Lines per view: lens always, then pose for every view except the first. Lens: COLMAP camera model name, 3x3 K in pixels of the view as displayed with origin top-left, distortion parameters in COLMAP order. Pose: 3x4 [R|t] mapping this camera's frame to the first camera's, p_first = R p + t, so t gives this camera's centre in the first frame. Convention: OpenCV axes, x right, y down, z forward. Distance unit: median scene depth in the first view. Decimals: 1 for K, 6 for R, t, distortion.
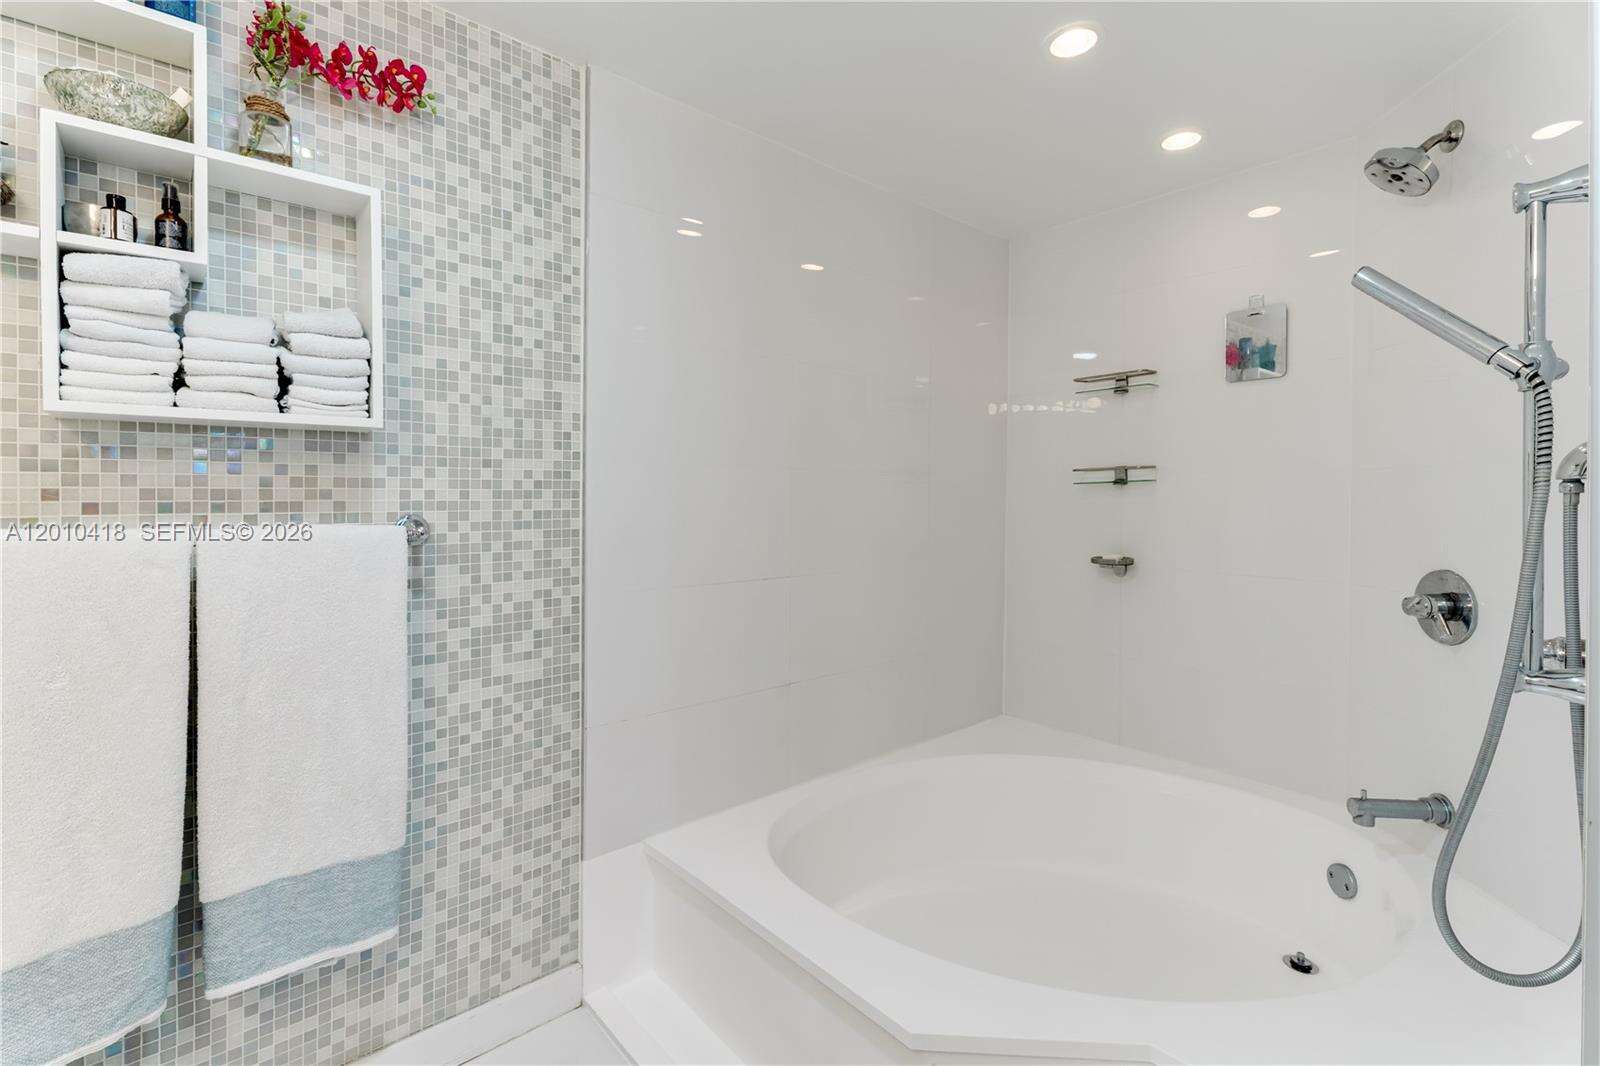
lens RADIAL K [[733.1, 0, 813.0], [0, 733.1, 500.6], [0, 0, 1]] dist [0.004815, -0.001929]
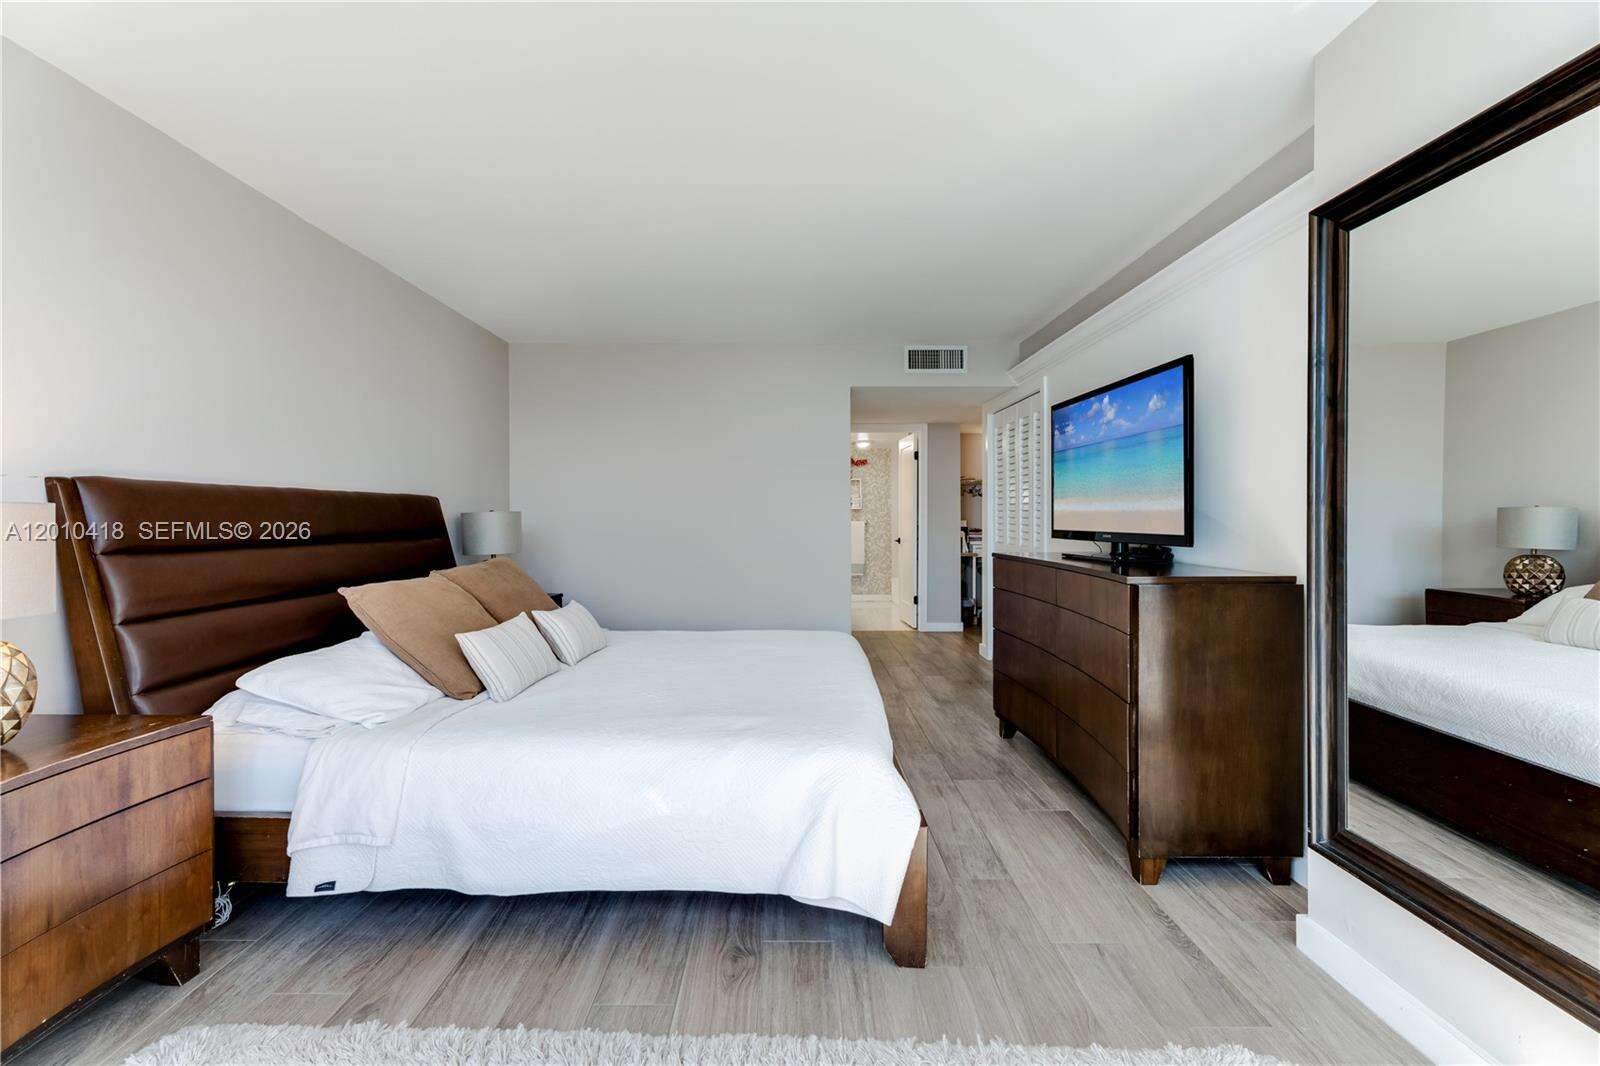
lens RADIAL K [[603.7, 0, 800.5], [0, 603.7, 526.2], [0, 0, 1]] dist [0.000109, 0.000007]
pose [[0.768700, 0.003999, -0.639596, 2.579393], [-0.003134, 0.999992, 0.002486, 0.062134], [0.639601, 0.000094, 0.768707, -3.716386]]
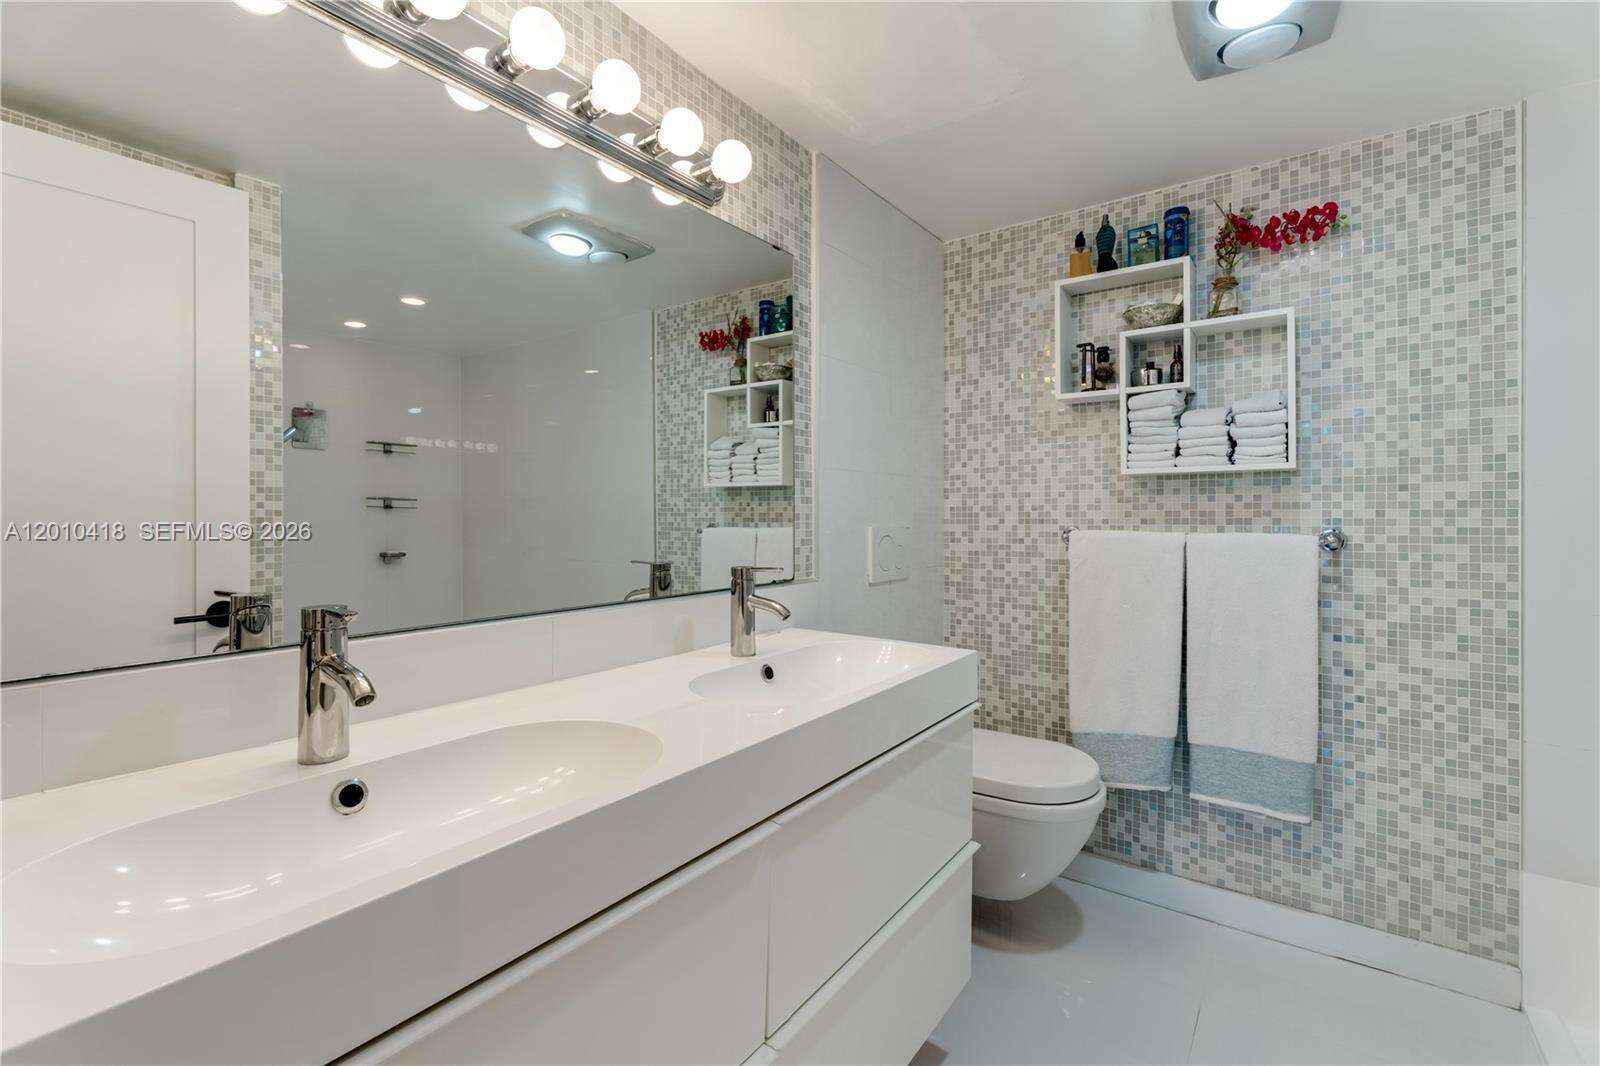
lens RADIAL K [[733.1, 0, 792.8], [0, 733.1, 517.1], [0, 0, 1]] dist [0.004815, -0.001929]
pose [[0.234229, -0.000325, -0.972181, 0.510055], [-0.006554, 0.999977, -0.001913, 0.007031], [0.972159, 0.006820, 0.234221, -0.267705]]
